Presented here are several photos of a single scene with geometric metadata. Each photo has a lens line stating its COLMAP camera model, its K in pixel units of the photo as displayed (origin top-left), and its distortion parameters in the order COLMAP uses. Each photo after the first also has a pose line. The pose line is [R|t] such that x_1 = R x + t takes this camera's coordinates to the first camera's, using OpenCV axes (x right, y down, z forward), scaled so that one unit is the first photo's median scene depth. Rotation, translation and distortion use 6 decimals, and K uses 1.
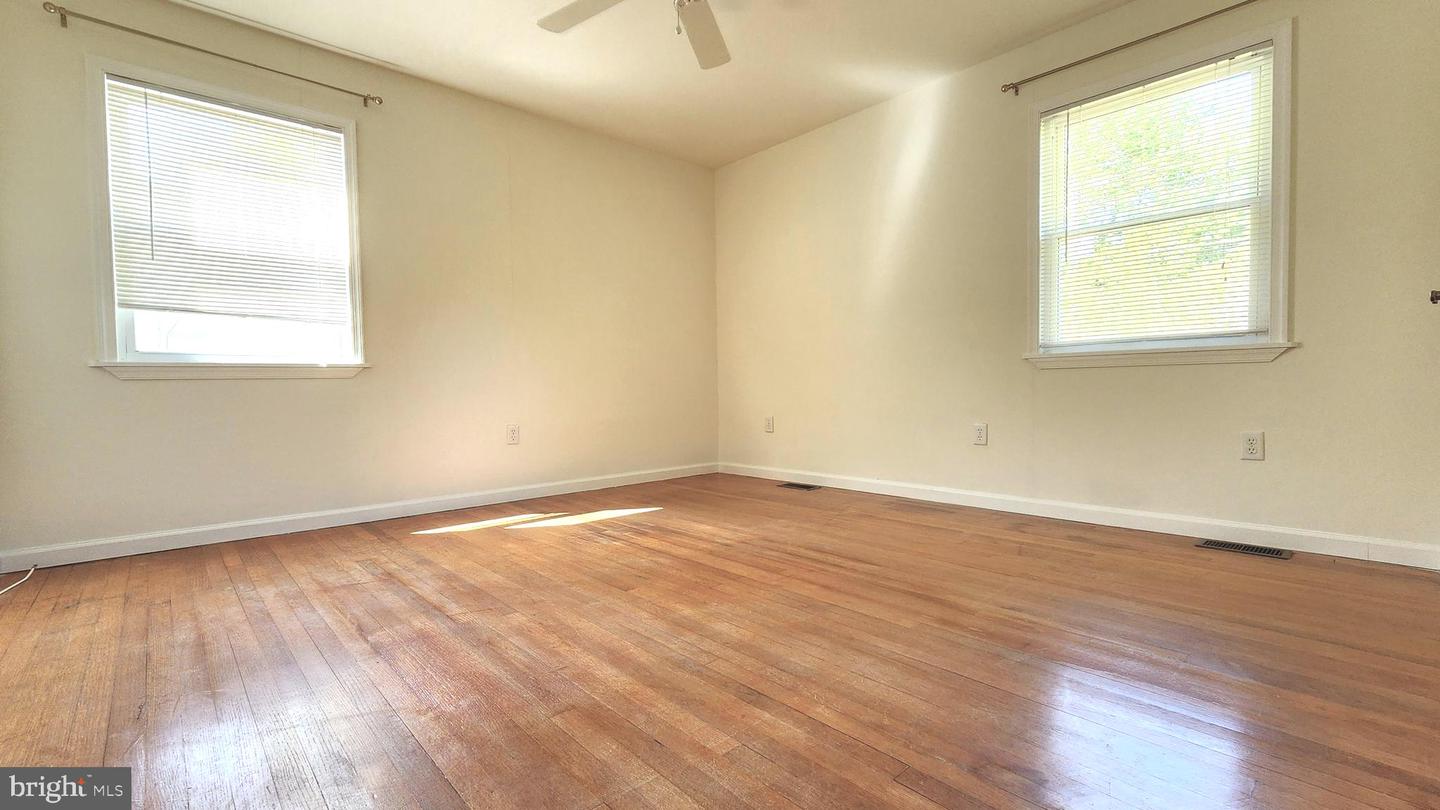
lens RADIAL K [[597.0, 0, 720.1], [0, 597.0, 409.7], [0, 0, 1]] dist [0.001269, 0.000058]
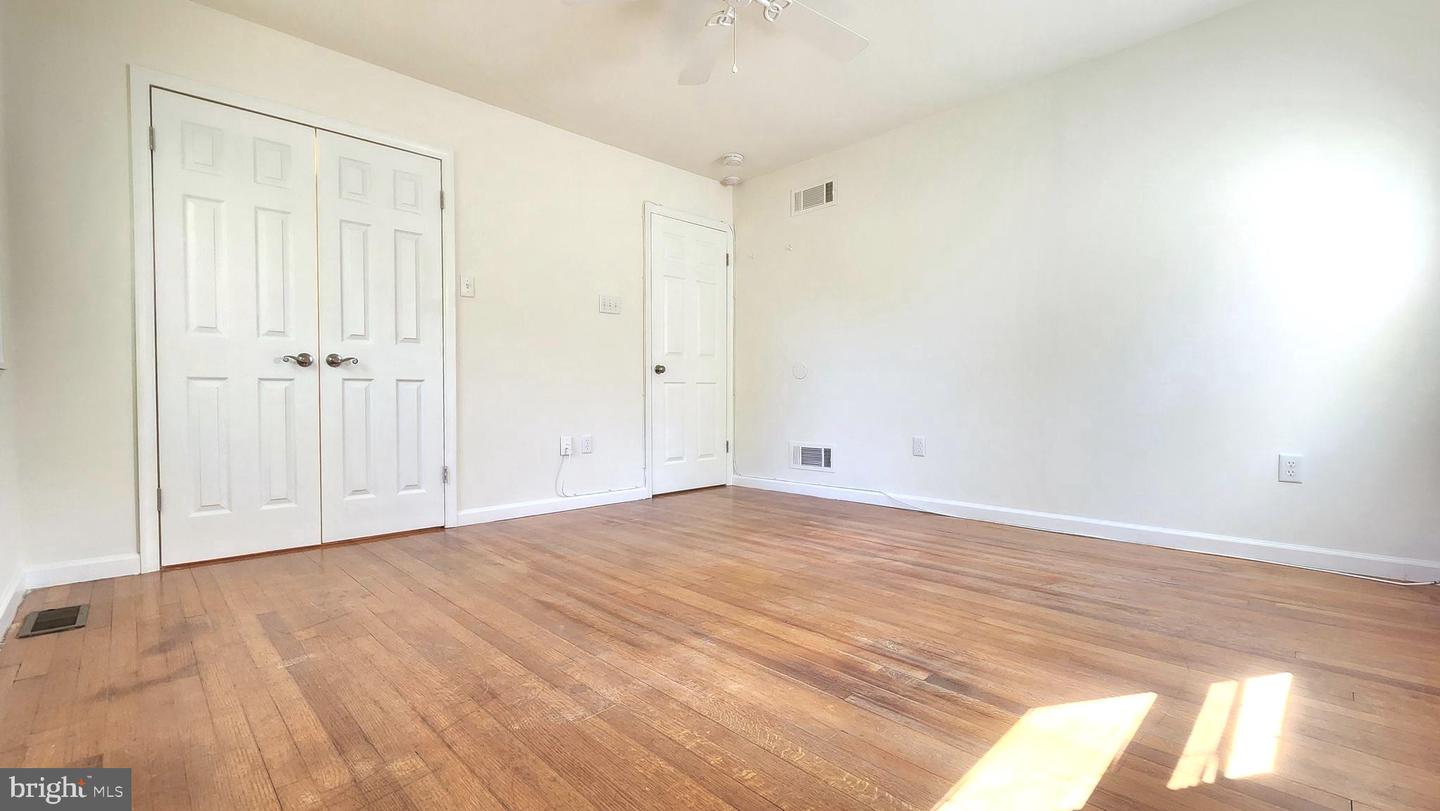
lens RADIAL K [[629.8, 0, 720.0], [0, 629.8, 405.5], [0, 0, 1]] dist [0.002890, 0.000389]
pose [[-0.999151, 0.019530, -0.036281, 0.008710], [0.017415, 0.998181, 0.057710, -0.096099], [0.037342, 0.057030, -0.997674, 2.029652]]
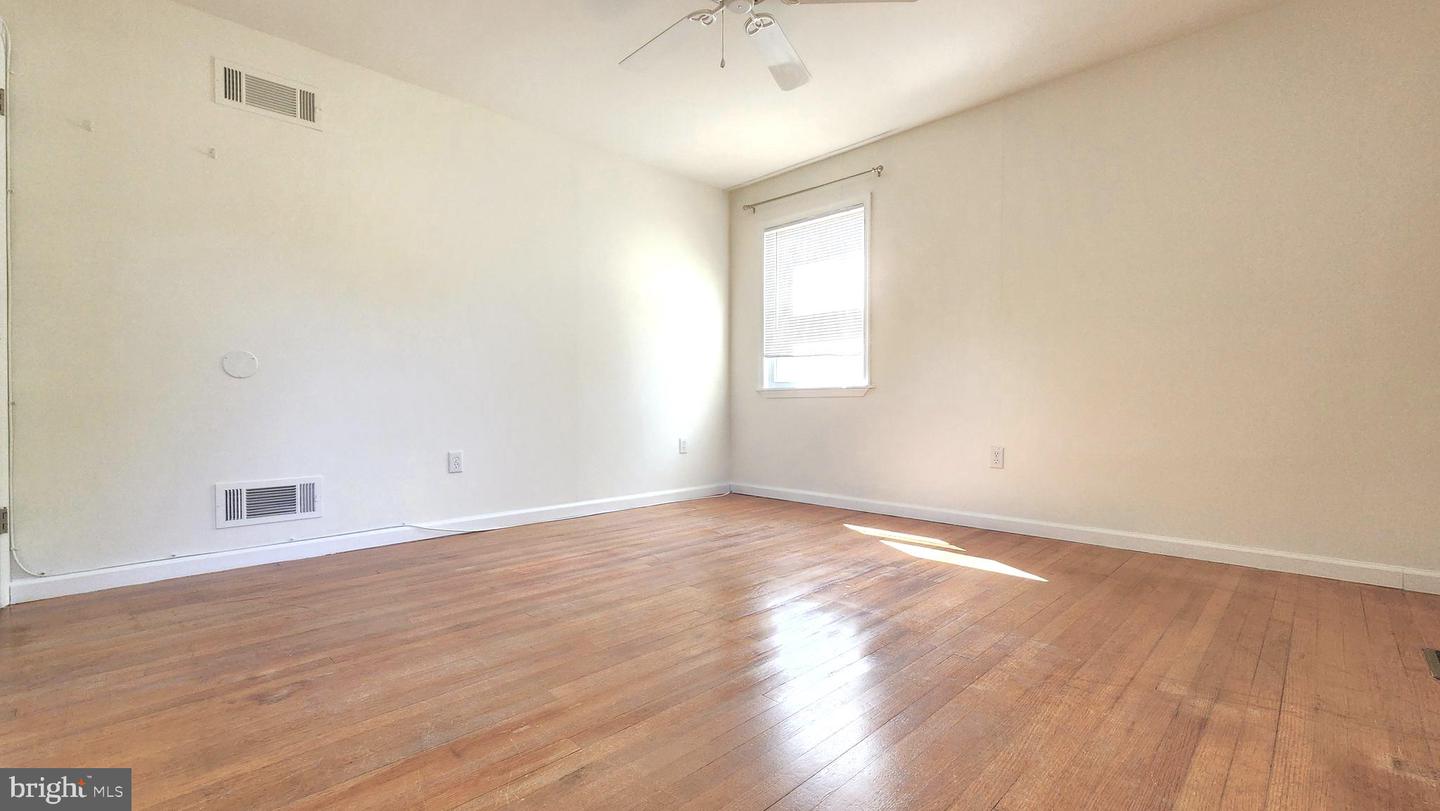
lens RADIAL K [[605.9, 0, 737.6], [0, 605.9, 409.0], [0, 0, 1]] dist [0.000990, 0.000211]
pose [[0.073321, 0.025310, -0.996987, 0.929297], [-0.037656, 0.999035, 0.022593, -0.064610], [0.996597, 0.035886, 0.074203, 0.907595]]
